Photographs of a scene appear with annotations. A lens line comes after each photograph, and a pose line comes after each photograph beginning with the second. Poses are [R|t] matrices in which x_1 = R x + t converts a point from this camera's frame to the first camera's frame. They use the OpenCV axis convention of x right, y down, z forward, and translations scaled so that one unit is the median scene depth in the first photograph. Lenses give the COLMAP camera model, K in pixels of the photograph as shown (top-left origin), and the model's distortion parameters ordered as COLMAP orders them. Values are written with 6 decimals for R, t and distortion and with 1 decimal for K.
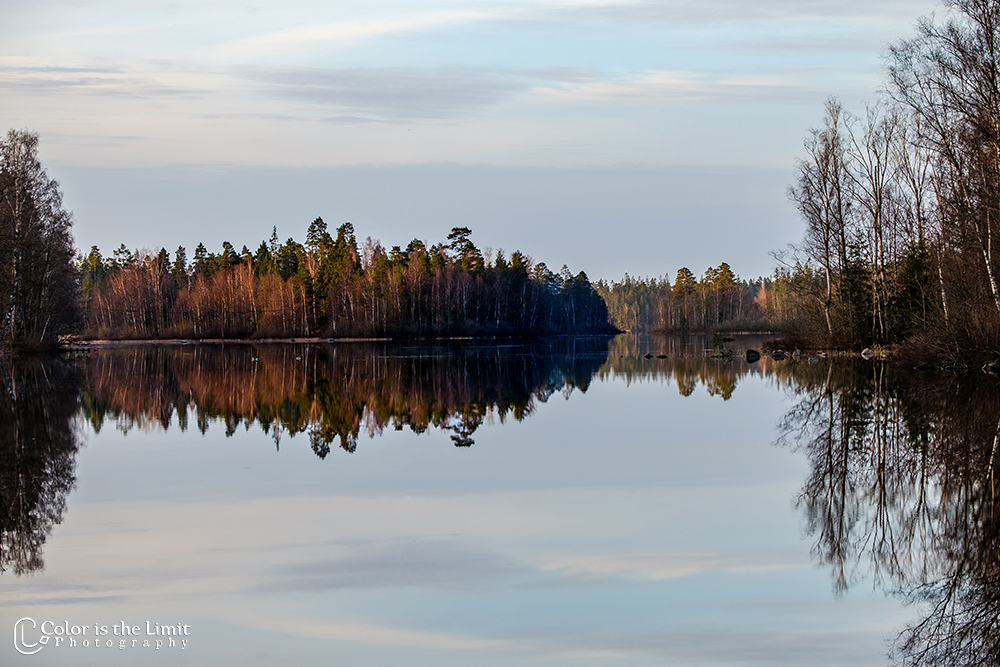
lens RADIAL K [[2017.2, 0, 500.0], [0, 2017.2, 333.5], [0, 0, 1]] dist [-0.178406, 0.006149]
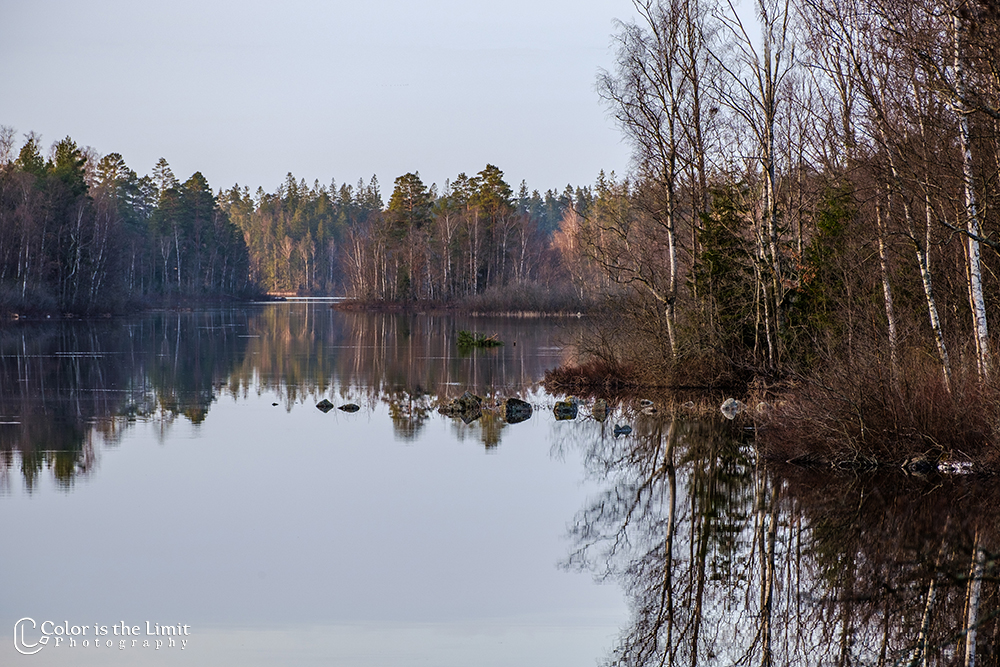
lens RADIAL K [[4325.1, 0, 500.0], [0, 4325.1, 333.5], [0, 0, 1]] dist [-0.273515, -5.236281]
pose [[0.993623, 0.016564, 0.111528, -0.006702], [-0.017812, 0.999789, 0.010195, -0.016639], [-0.111336, -0.012116, 0.993709, -0.117244]]
